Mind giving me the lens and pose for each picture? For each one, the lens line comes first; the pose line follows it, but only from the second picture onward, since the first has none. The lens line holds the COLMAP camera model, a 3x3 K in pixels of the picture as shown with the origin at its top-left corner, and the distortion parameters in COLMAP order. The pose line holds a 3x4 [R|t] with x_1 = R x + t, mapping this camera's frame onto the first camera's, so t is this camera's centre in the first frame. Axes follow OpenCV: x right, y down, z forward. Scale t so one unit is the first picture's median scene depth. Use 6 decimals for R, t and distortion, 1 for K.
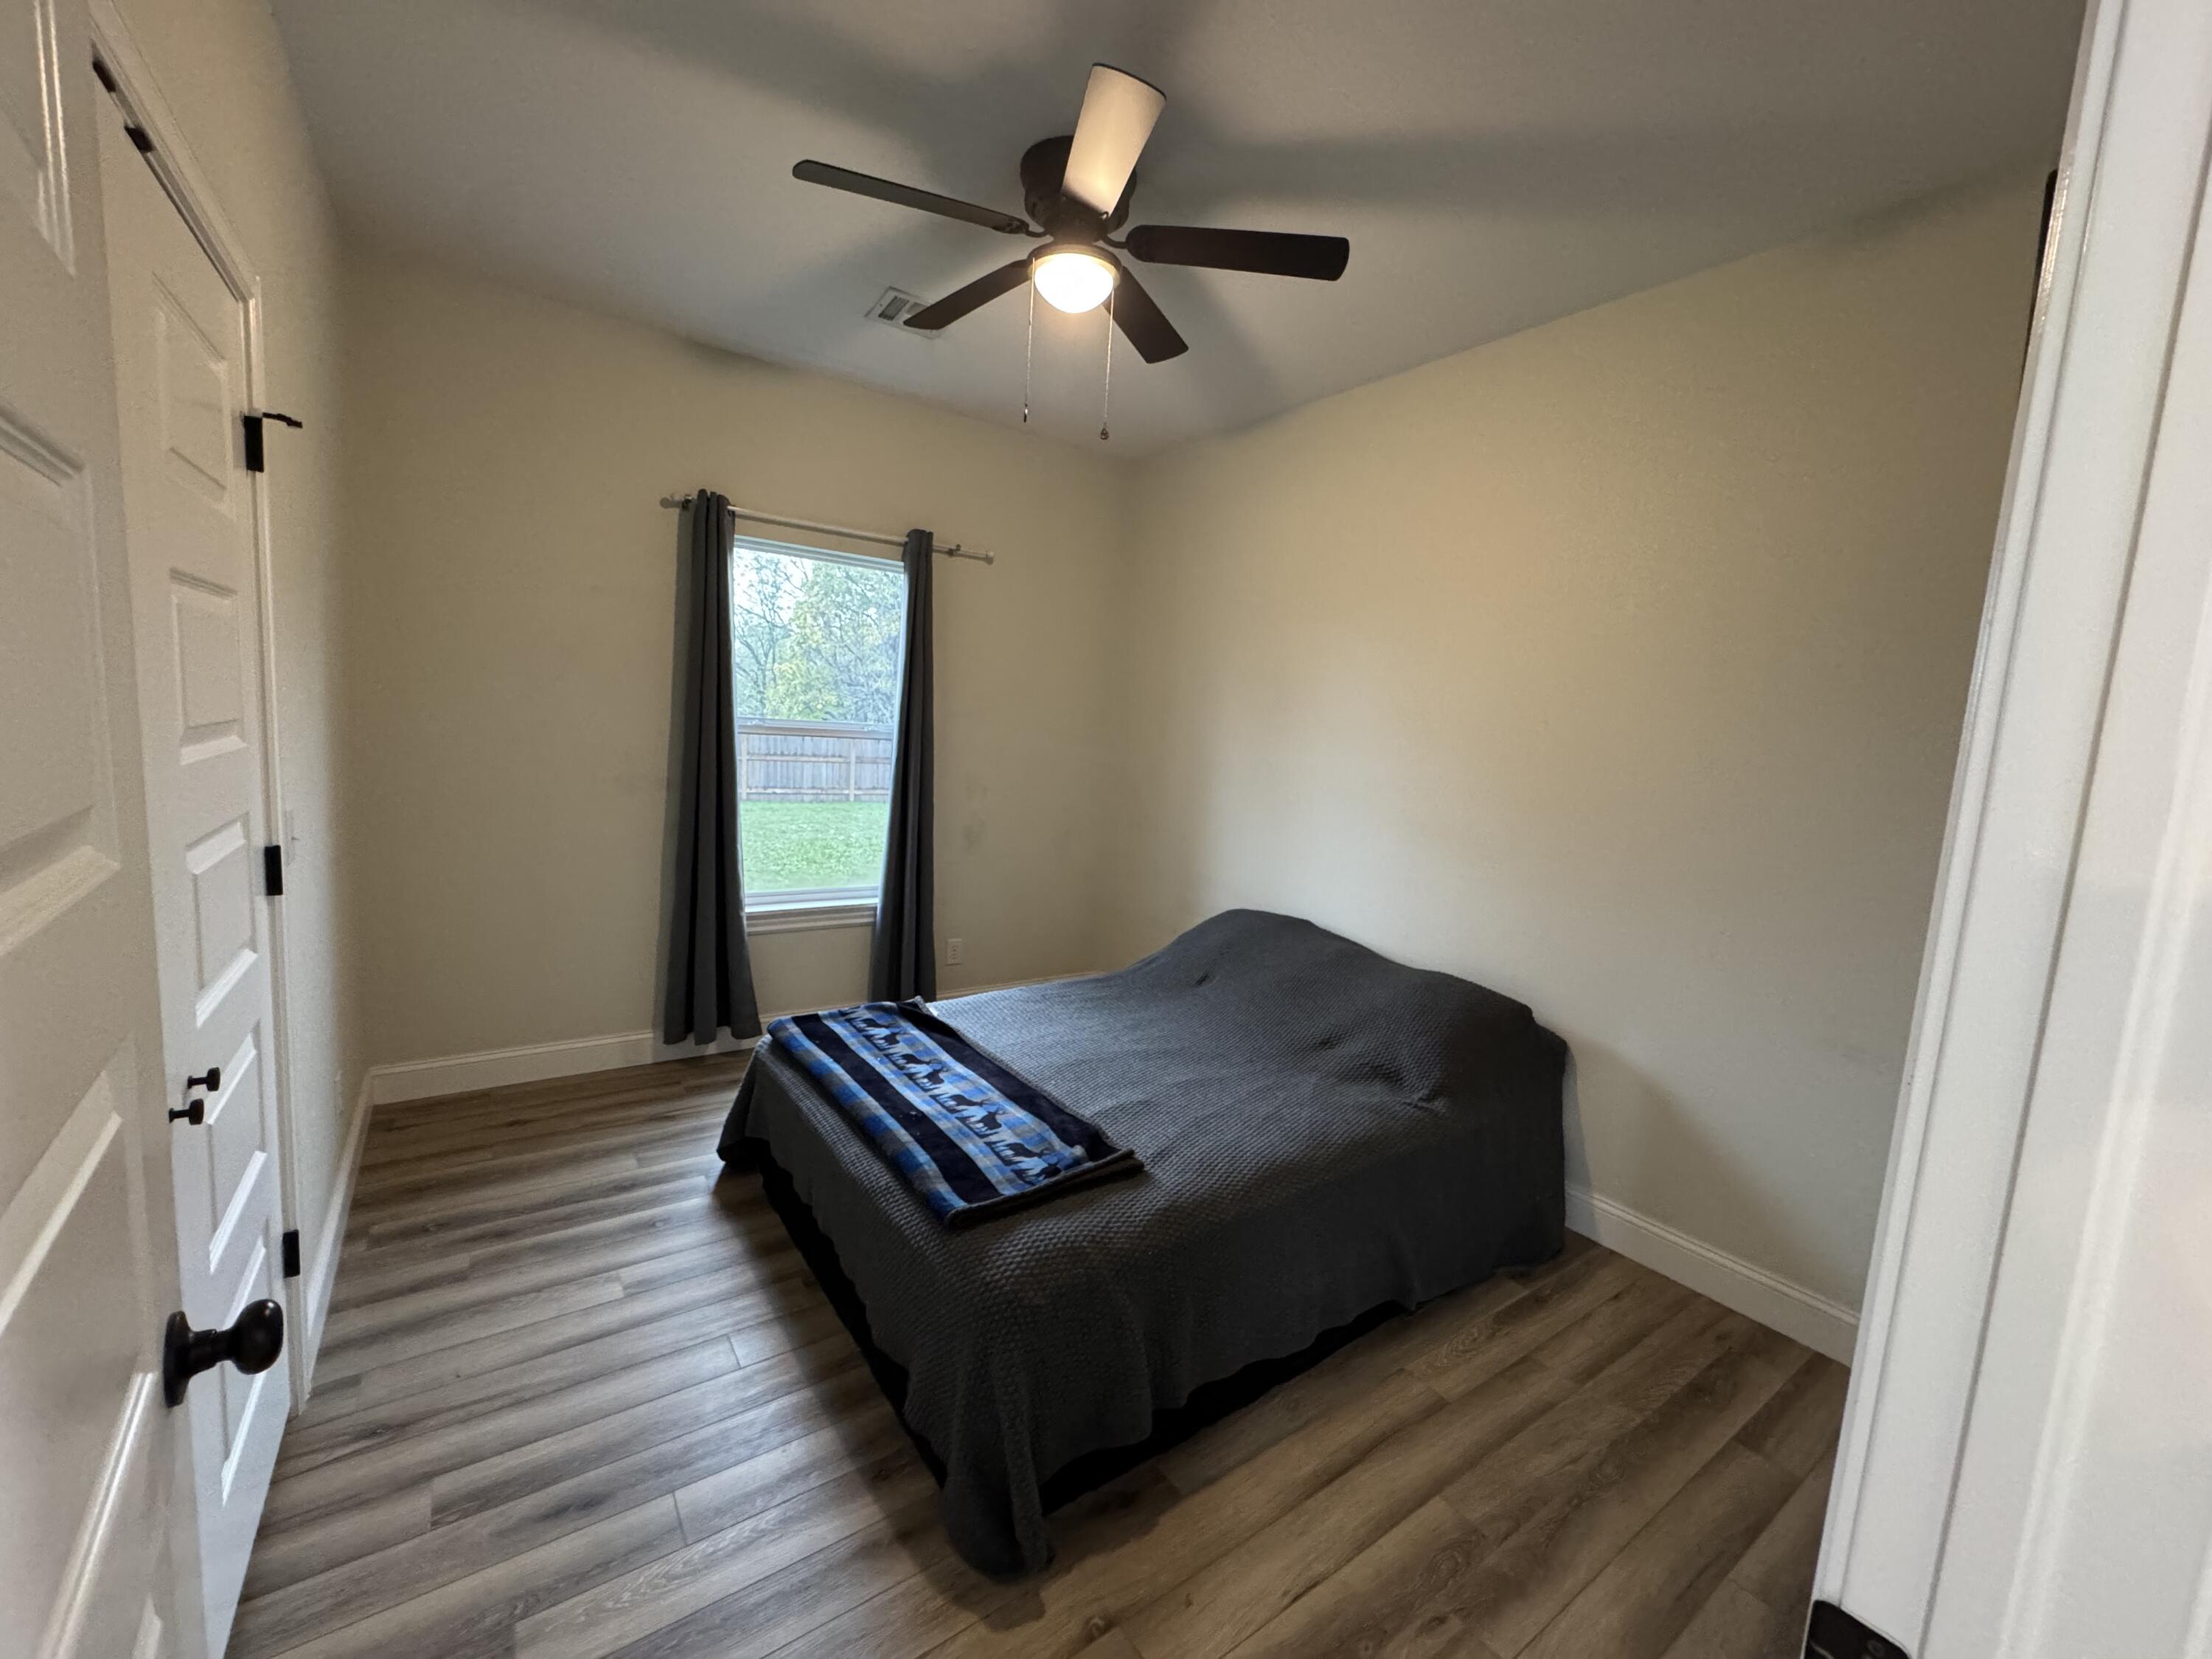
lens RADIAL K [[881.9, 0, 1099.3], [0, 881.9, 831.1], [0, 0, 1]] dist [-0.003939, 0.000834]
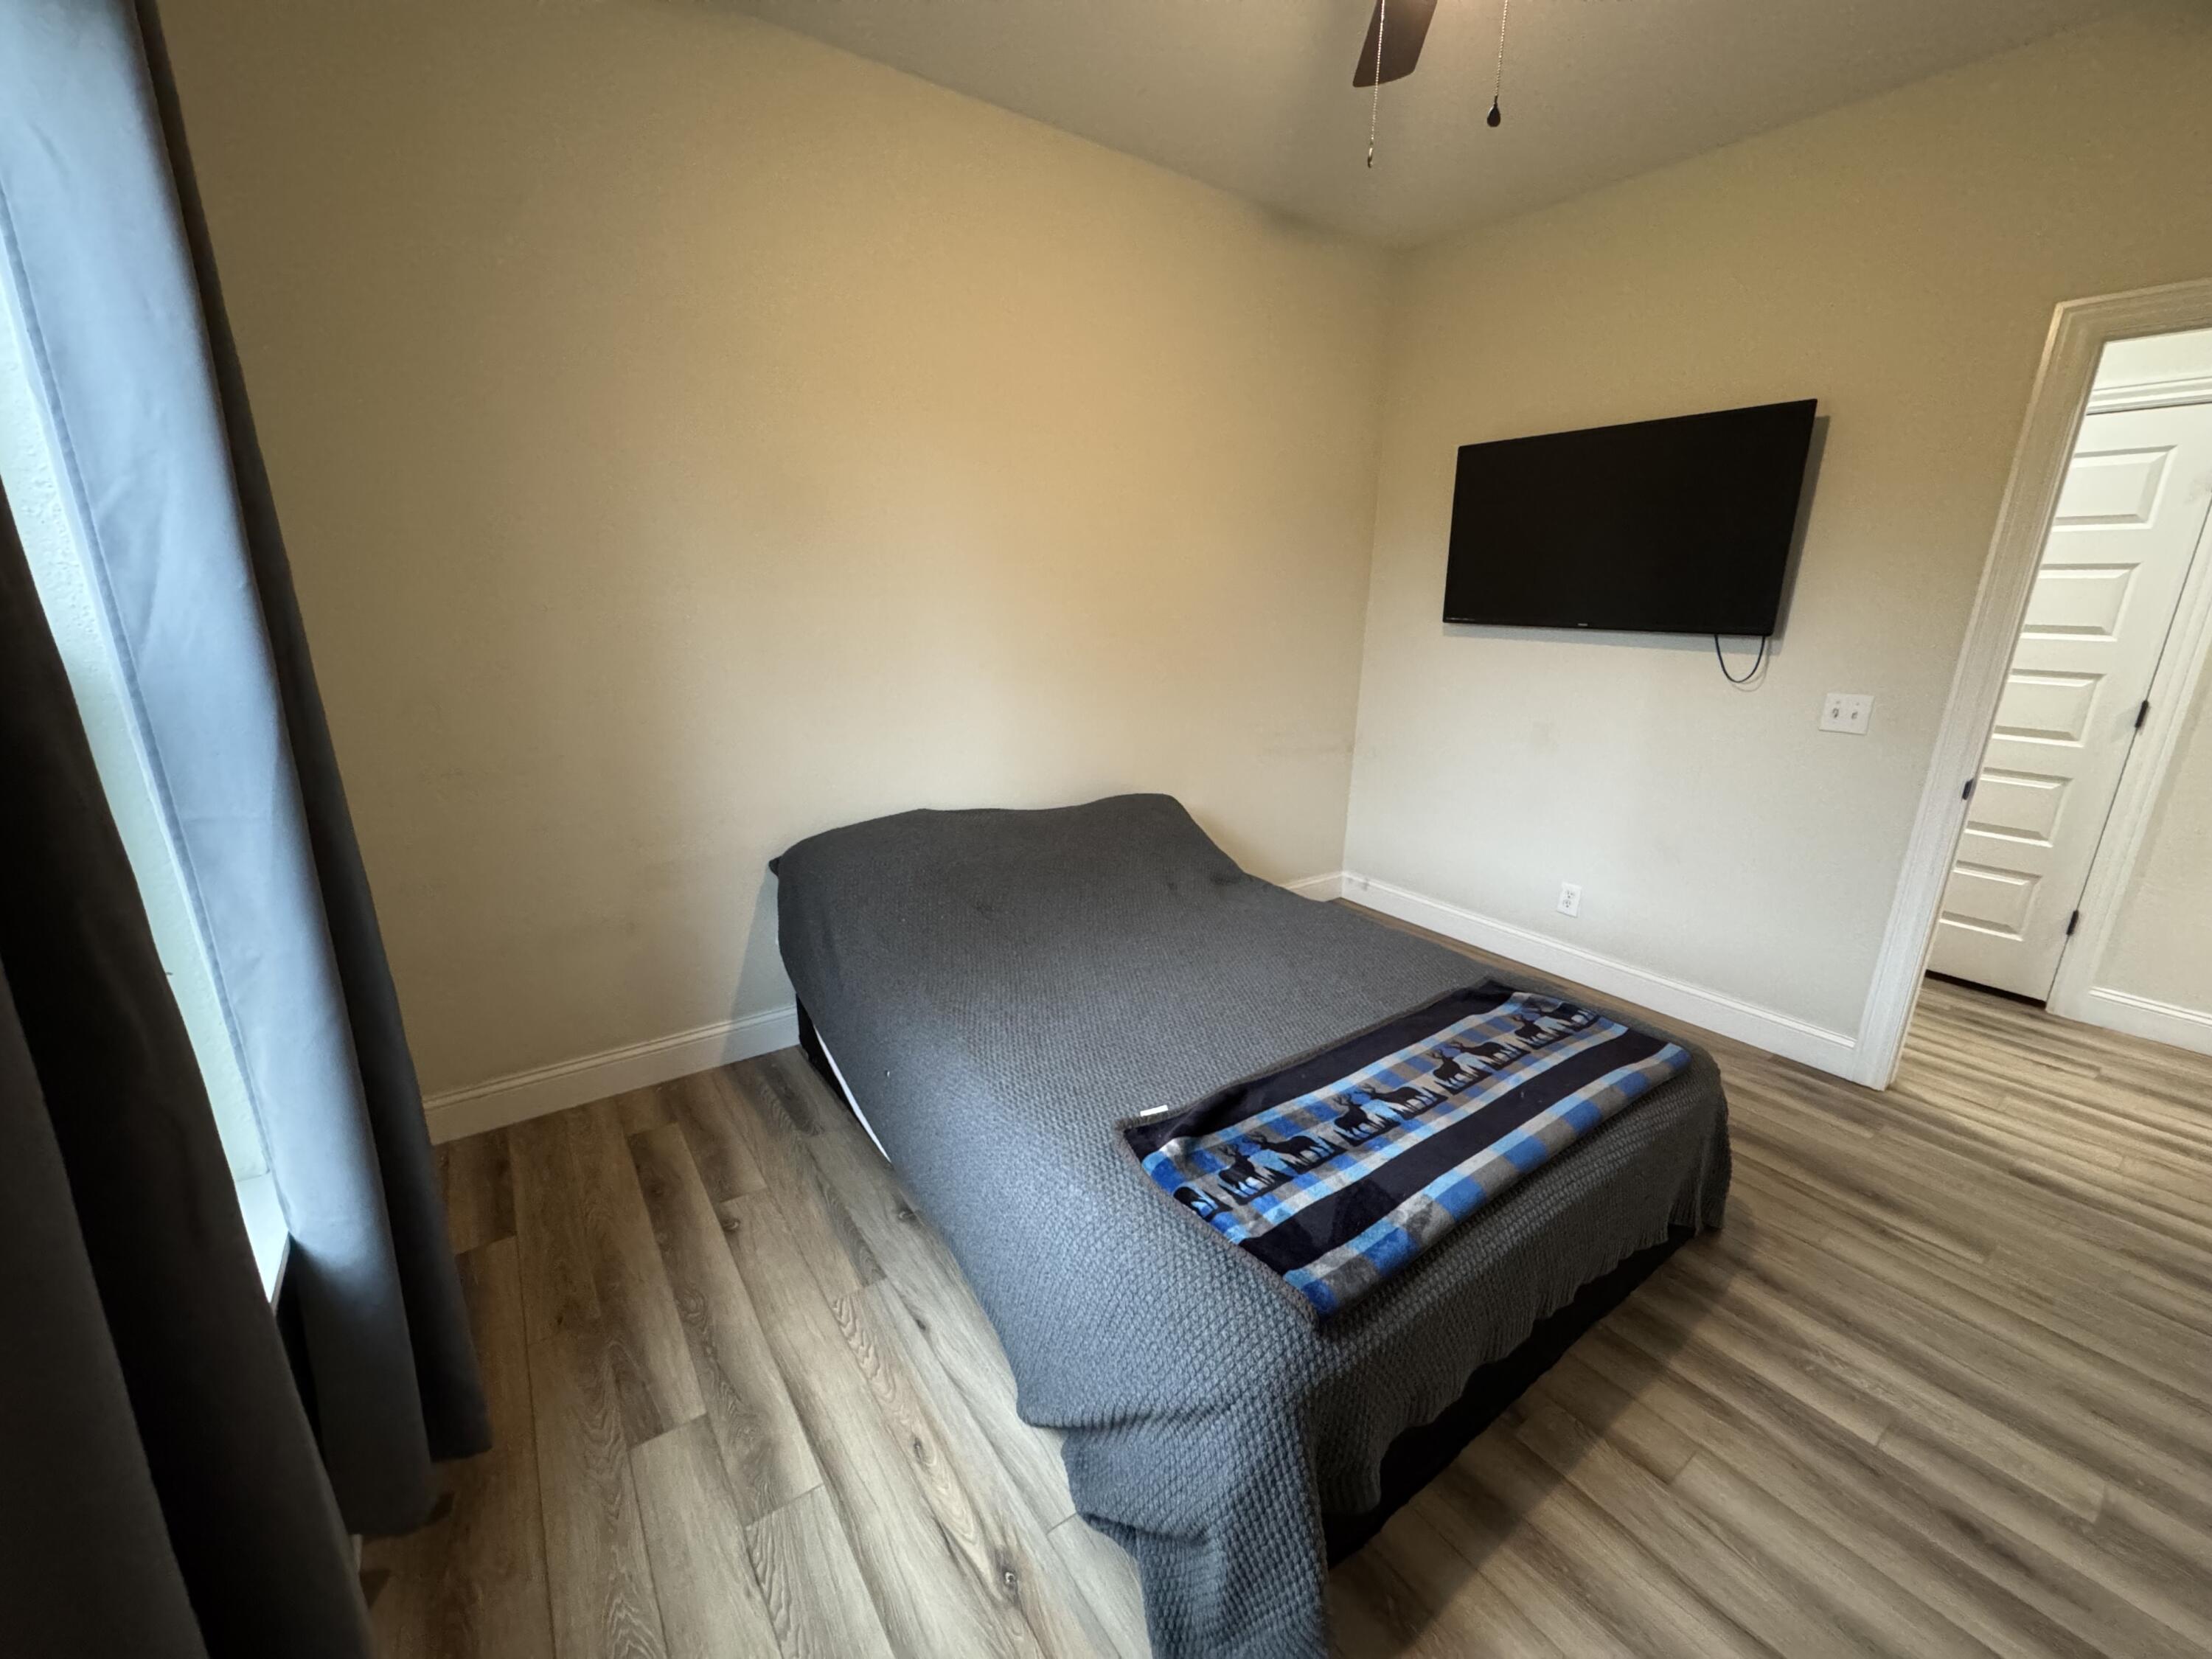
lens RADIAL K [[881.9, 0, 1105.5], [0, 881.9, 835.3], [0, 0, 1]] dist [-0.003939, 0.000834]
pose [[-0.017111, -0.318510, 0.947765, -0.781681], [0.089629, 0.943599, 0.318728, -0.170215], [-0.995828, 0.090401, 0.012402, 1.183550]]
